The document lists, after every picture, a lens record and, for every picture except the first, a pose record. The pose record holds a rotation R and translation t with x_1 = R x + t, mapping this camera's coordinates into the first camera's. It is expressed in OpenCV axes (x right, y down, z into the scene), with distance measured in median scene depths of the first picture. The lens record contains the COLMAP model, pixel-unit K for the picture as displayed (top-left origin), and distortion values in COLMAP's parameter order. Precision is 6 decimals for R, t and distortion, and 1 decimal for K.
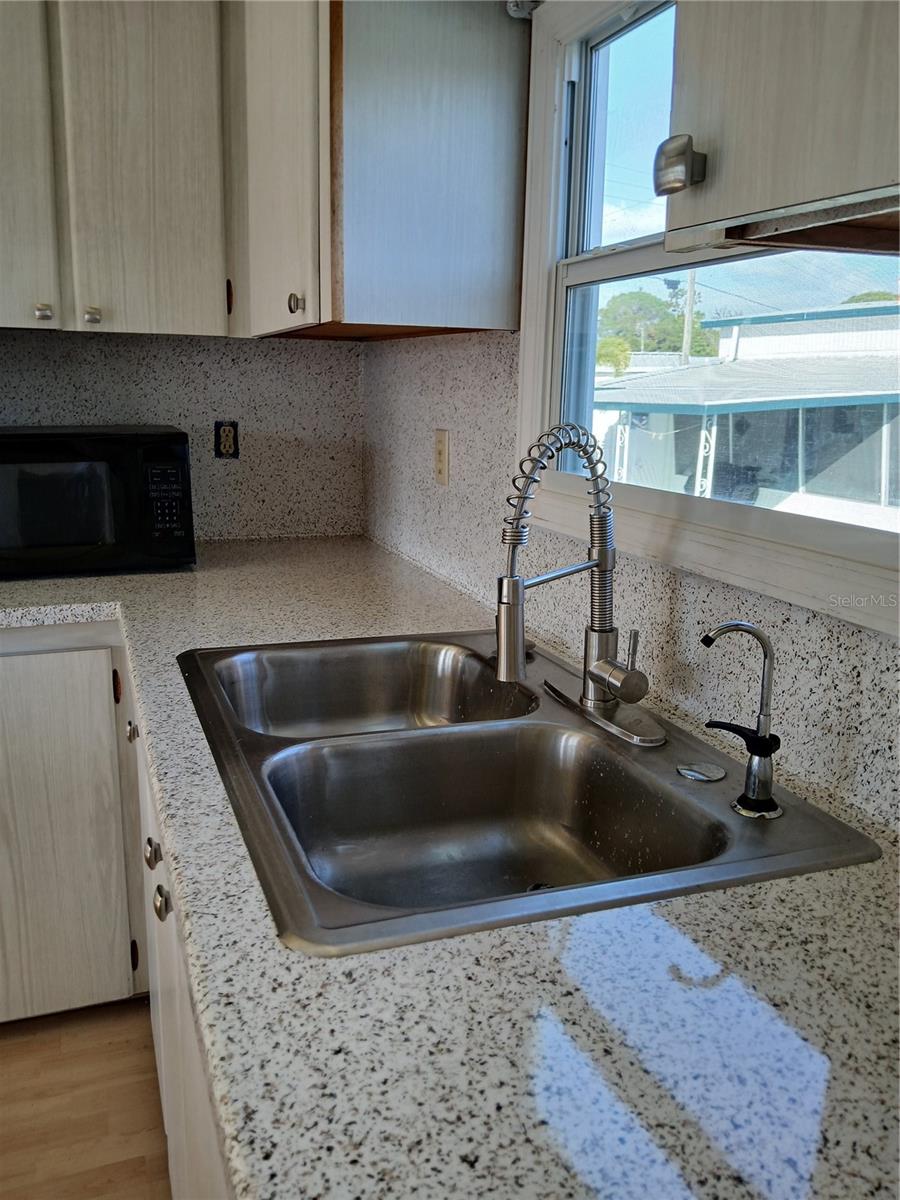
lens RADIAL K [[968.3, 0, 448.7], [0, 968.3, 601.6], [0, 0, 1]] dist [-0.042191, -0.001099]
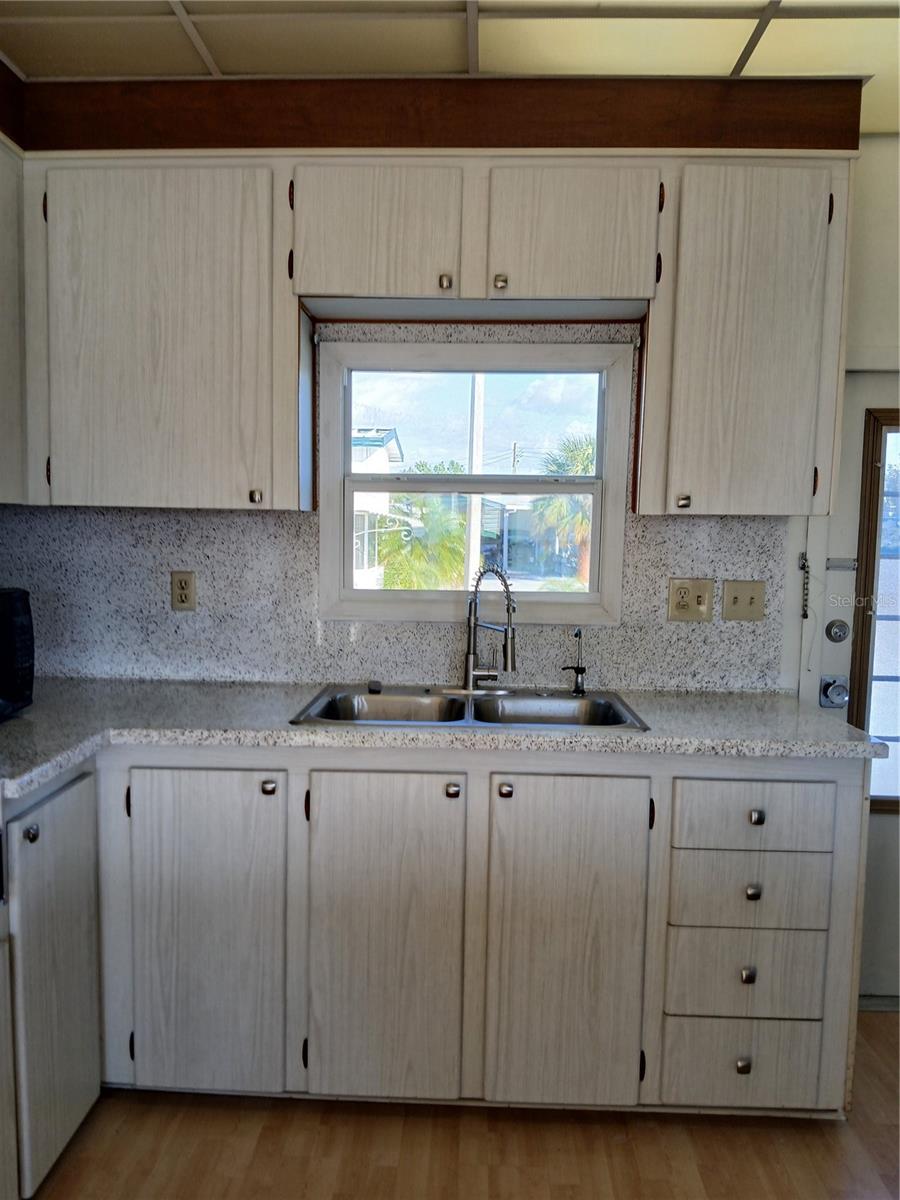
lens RADIAL K [[937.0, 0, 450.0], [0, 937.0, 604.1], [0, 0, 1]] dist [0.054677, -0.106830]
pose [[0.377722, -0.088604, 0.921670, -1.314091], [0.195971, 0.980511, 0.013947, -0.087260], [-0.904943, 0.175352, 0.387724, 0.132884]]
